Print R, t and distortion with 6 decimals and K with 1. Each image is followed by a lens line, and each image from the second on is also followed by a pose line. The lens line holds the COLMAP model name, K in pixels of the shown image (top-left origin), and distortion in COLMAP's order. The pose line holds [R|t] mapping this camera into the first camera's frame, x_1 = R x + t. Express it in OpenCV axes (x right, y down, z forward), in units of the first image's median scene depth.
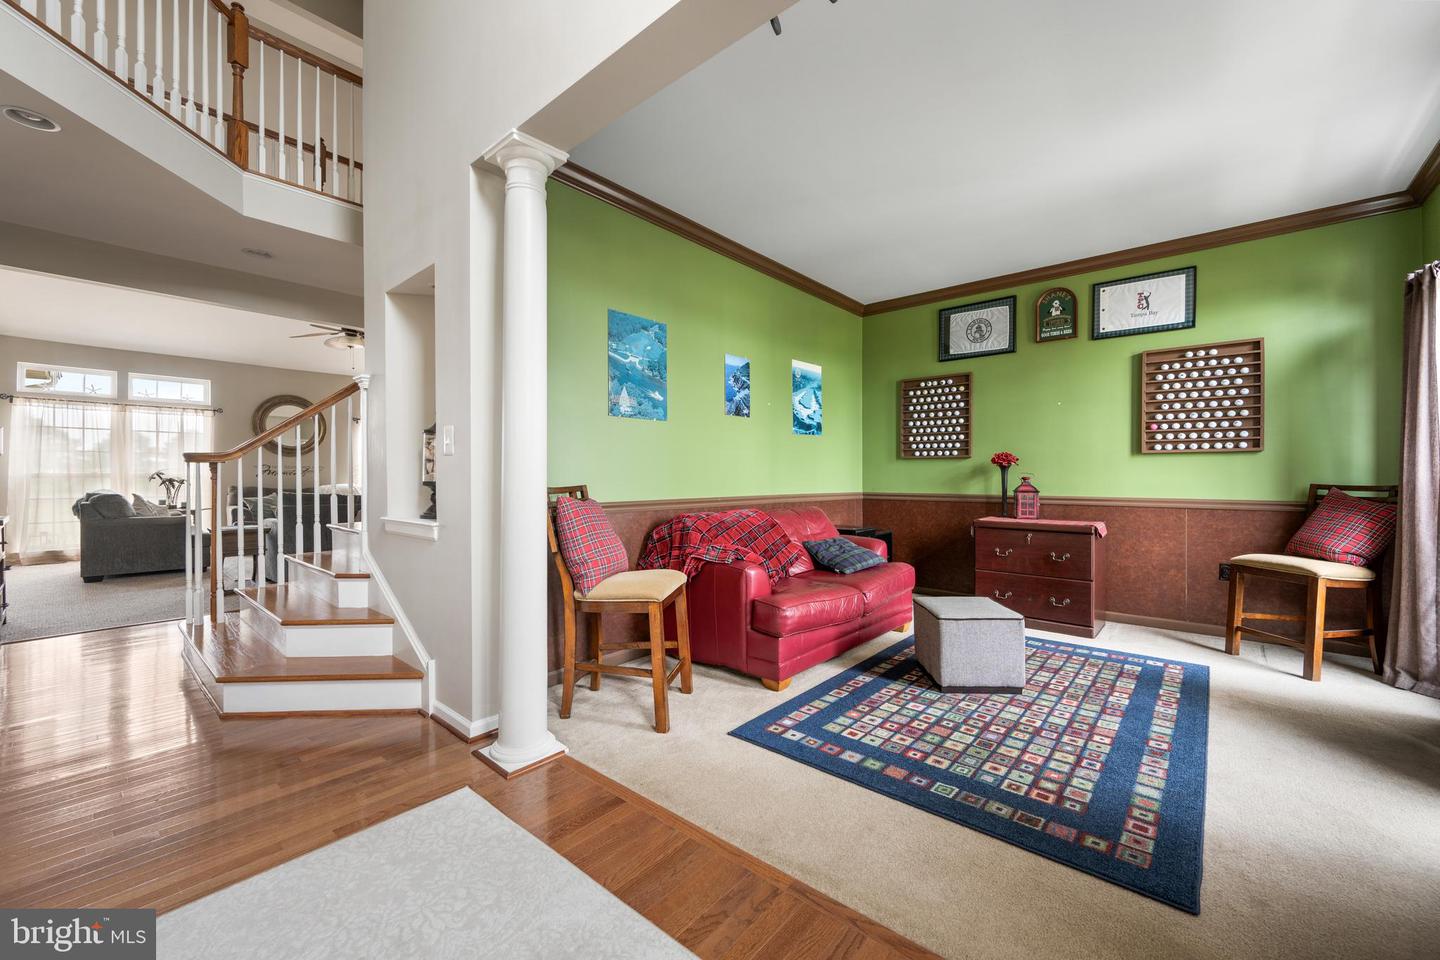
lens RADIAL K [[565.3, 0, 720.7], [0, 565.3, 475.4], [0, 0, 1]] dist [0.000676, -0.000077]
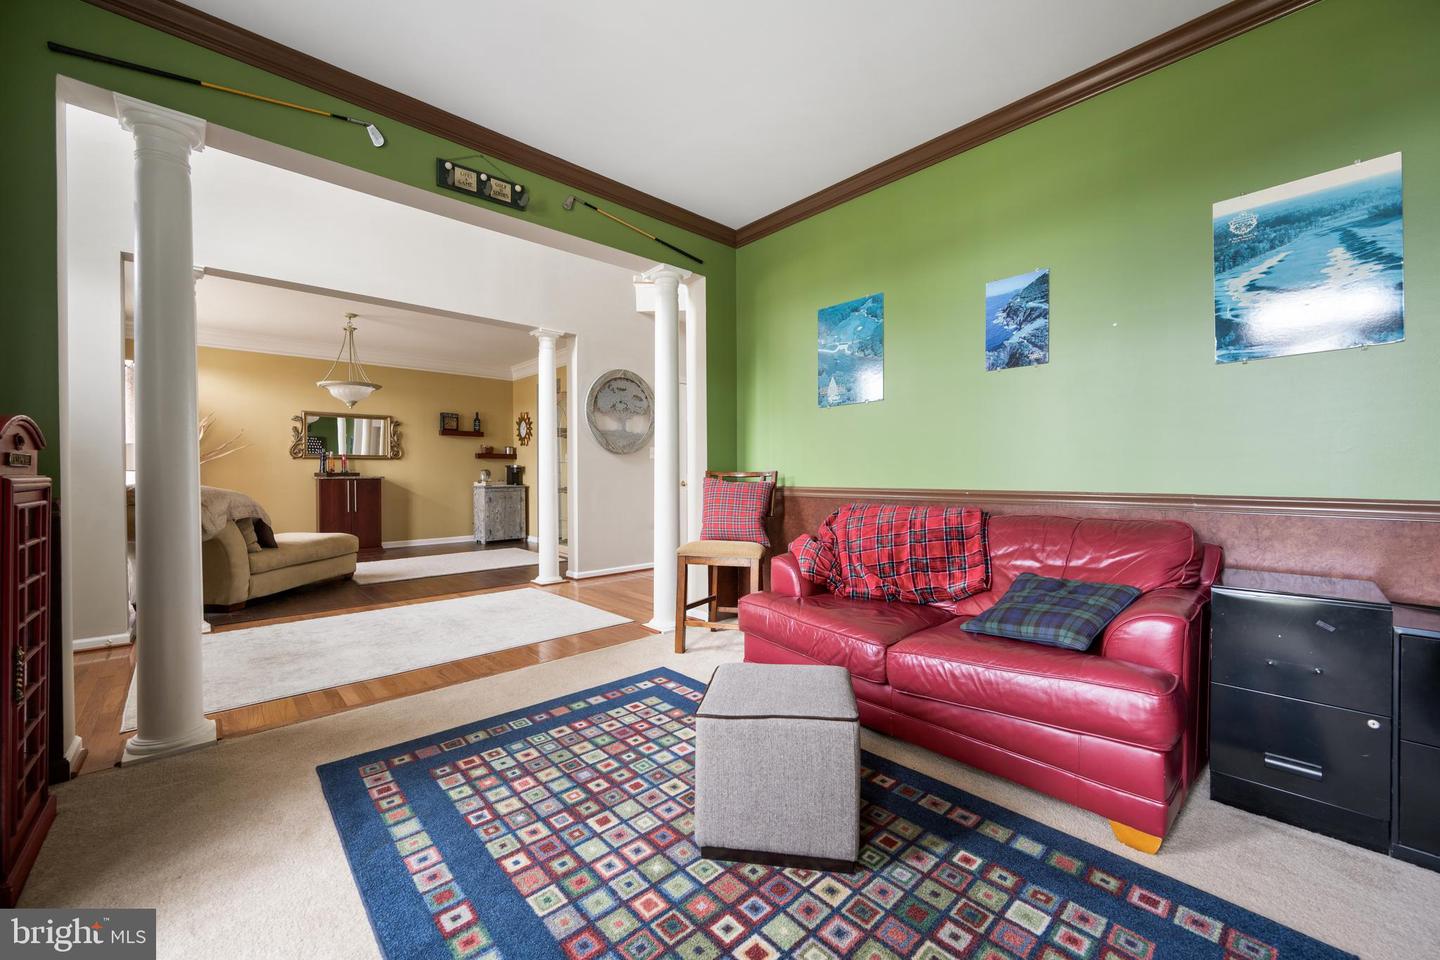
lens RADIAL K [[574.4, 0, 720.0], [0, 574.4, 480.0], [0, 0, 1]] dist [0.001453, 0.000145]
pose [[-0.119681, 0.011761, -0.992743, 0.851693], [0.002960, 0.999930, 0.011489, 0.018812], [0.992808, -0.001564, -0.119707, 0.865454]]
